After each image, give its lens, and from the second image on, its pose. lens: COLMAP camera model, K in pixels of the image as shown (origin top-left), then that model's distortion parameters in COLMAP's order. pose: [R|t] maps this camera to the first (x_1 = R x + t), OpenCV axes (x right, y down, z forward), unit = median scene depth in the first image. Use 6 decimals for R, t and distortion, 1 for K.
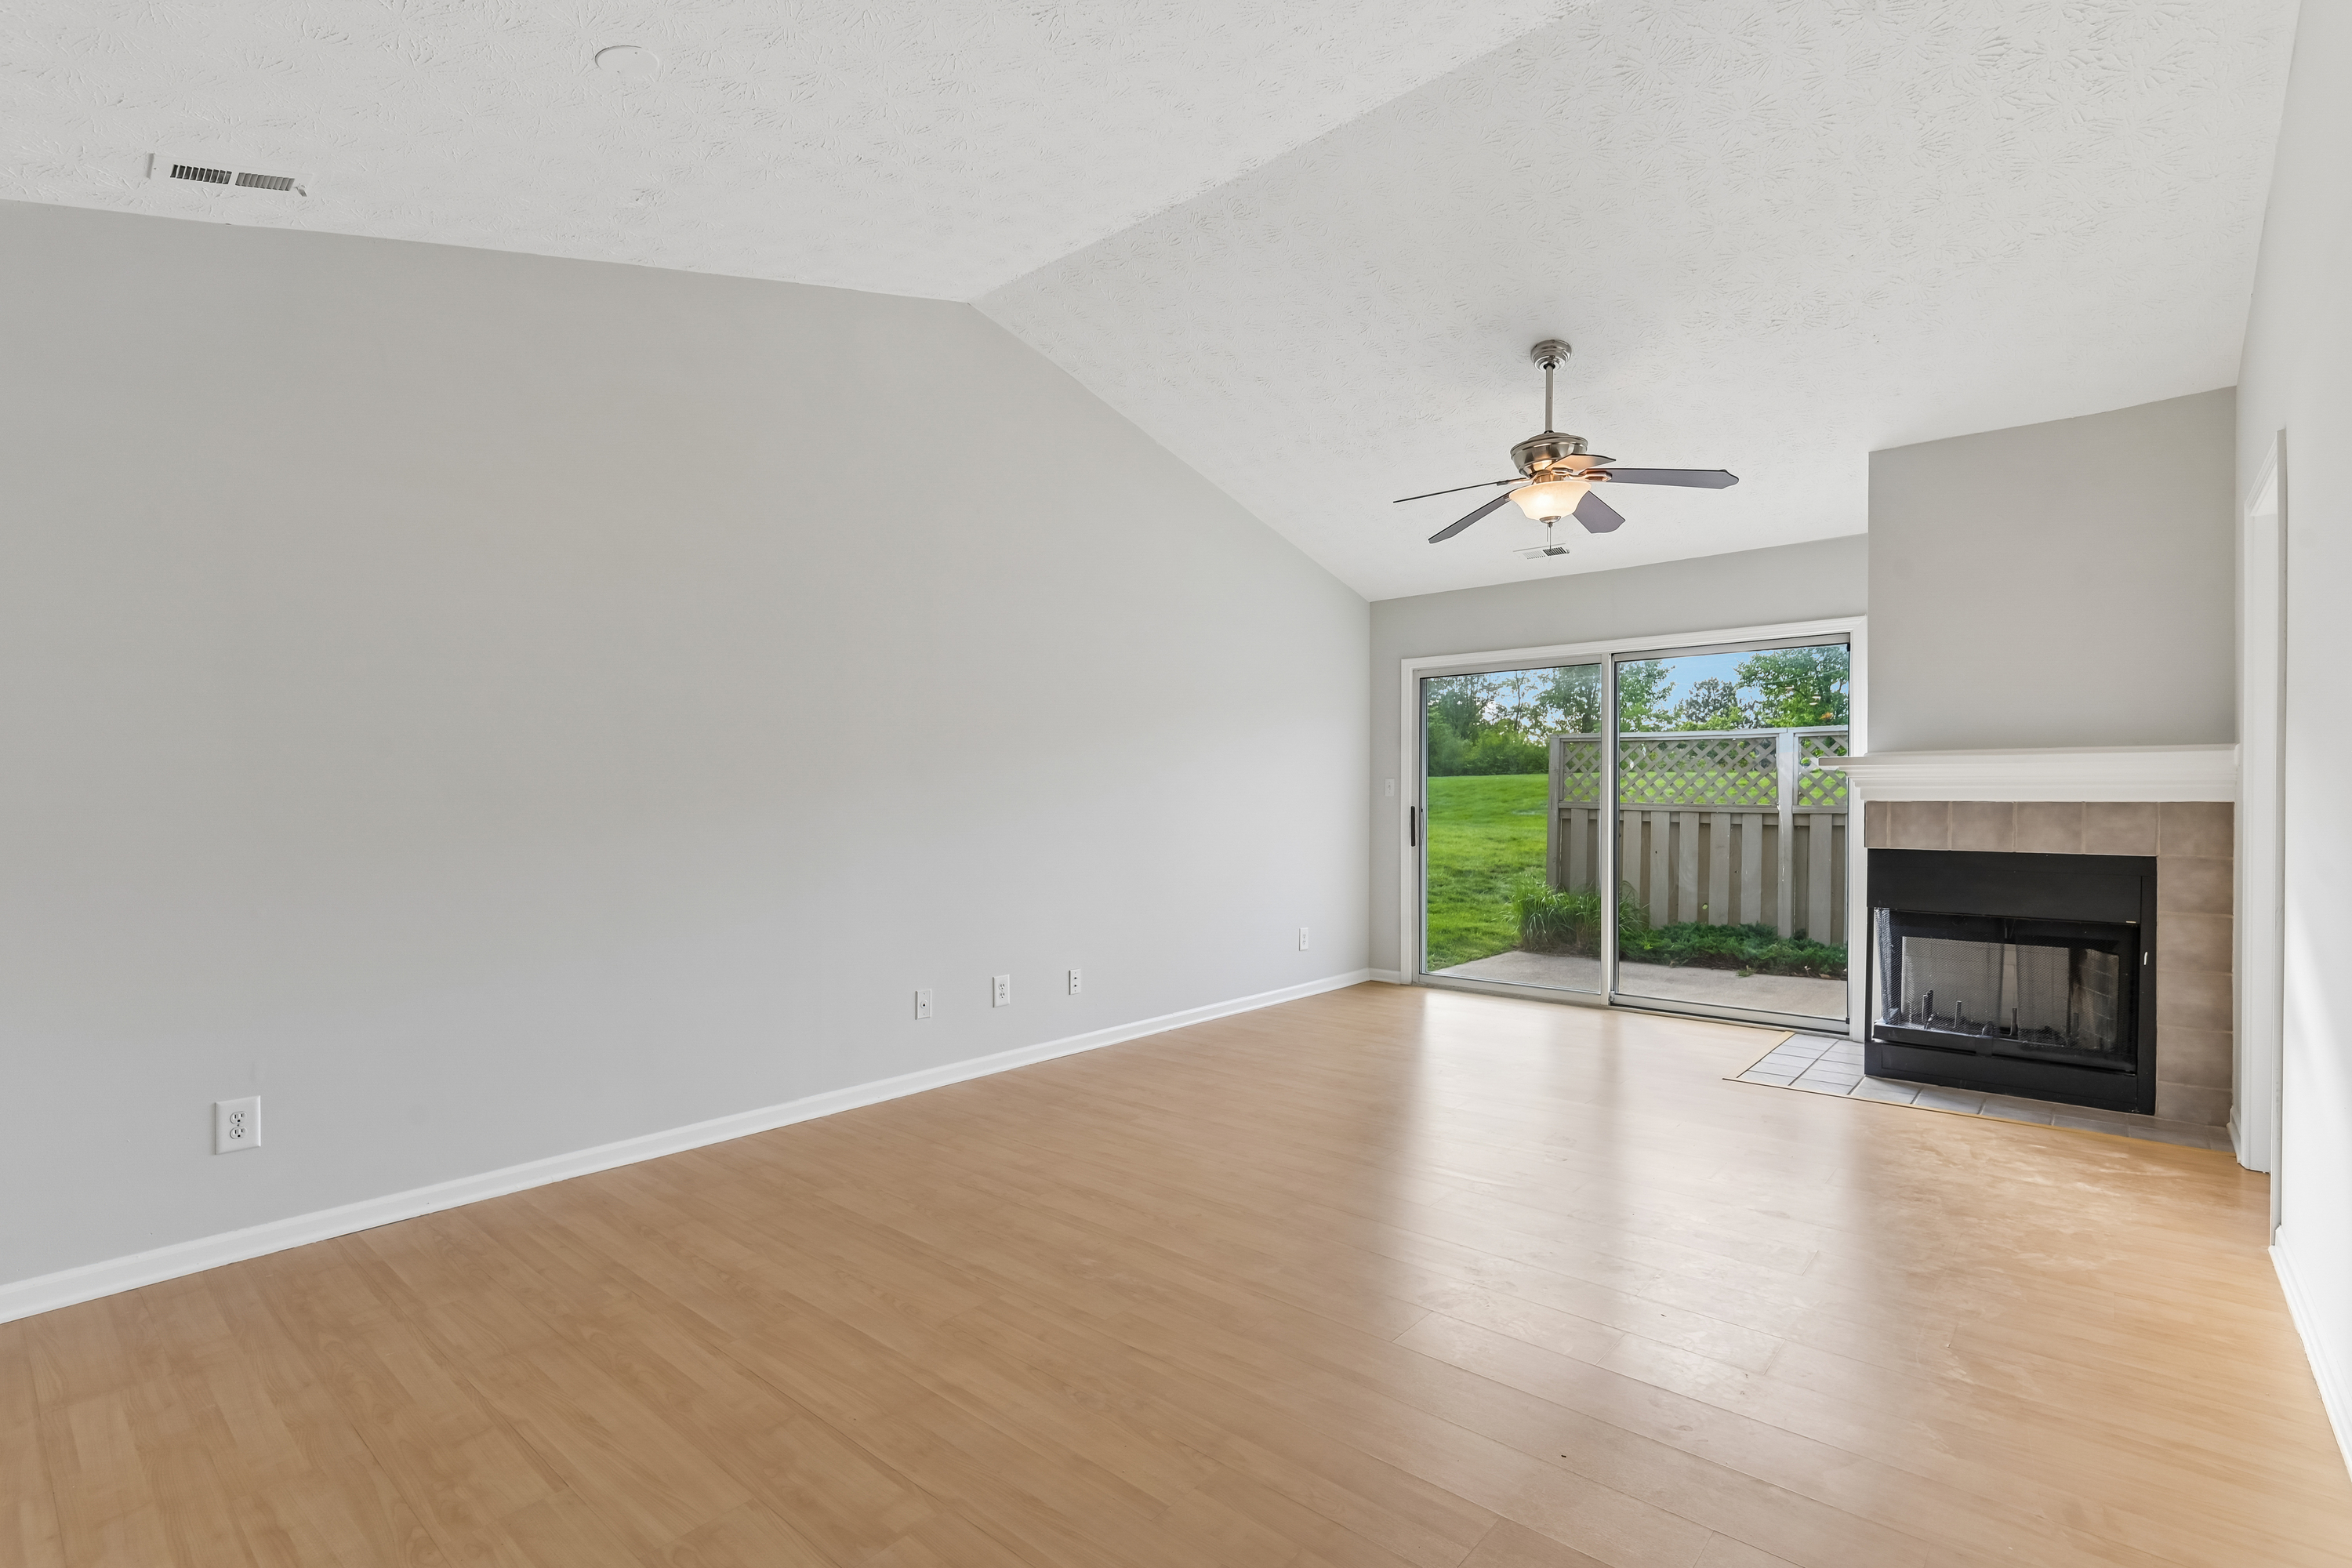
lens RADIAL K [[1087.1, 0, 1165.4], [0, 1087.1, 805.0], [0, 0, 1]] dist [0.004816, -0.004071]
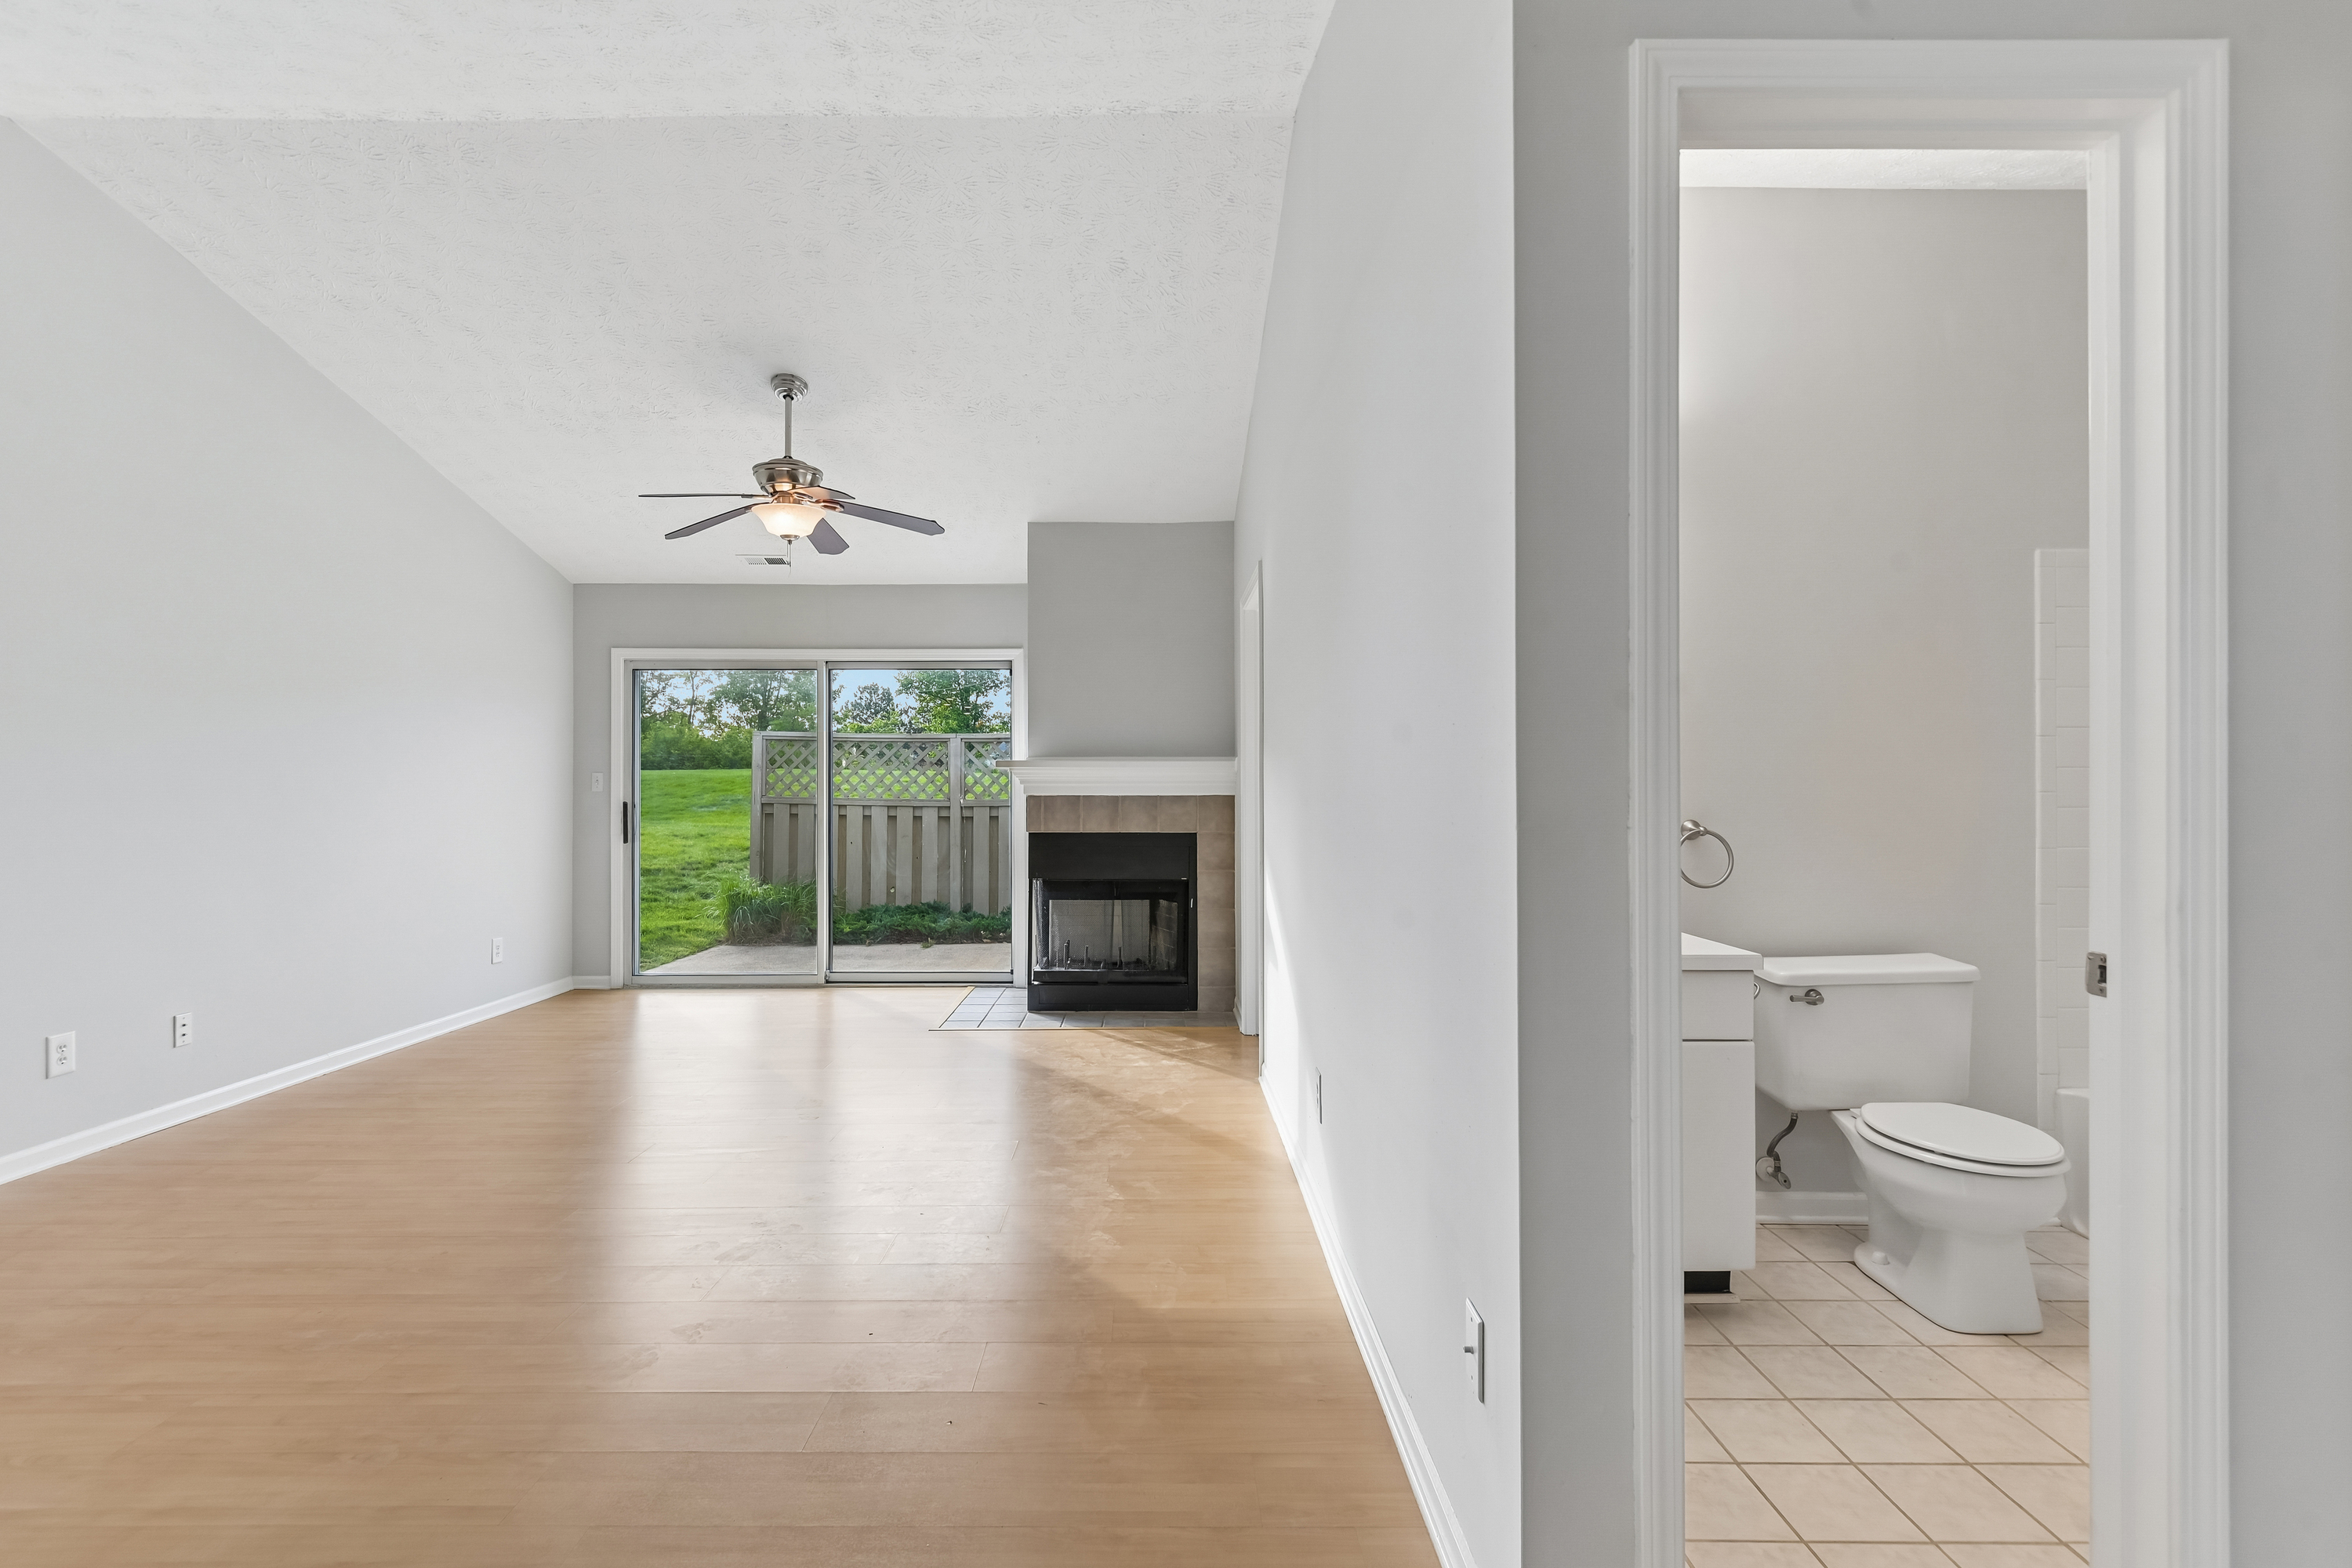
lens RADIAL K [[1087.1, 0, 1166.8], [0, 1087.1, 781.0], [0, 0, 1]] dist [0.004816, -0.004071]
pose [[0.745356, 0.006239, 0.666637, -0.085975], [0.005974, 0.999854, -0.016038, 0.001113], [-0.666640, 0.015936, 0.745210, -0.057380]]
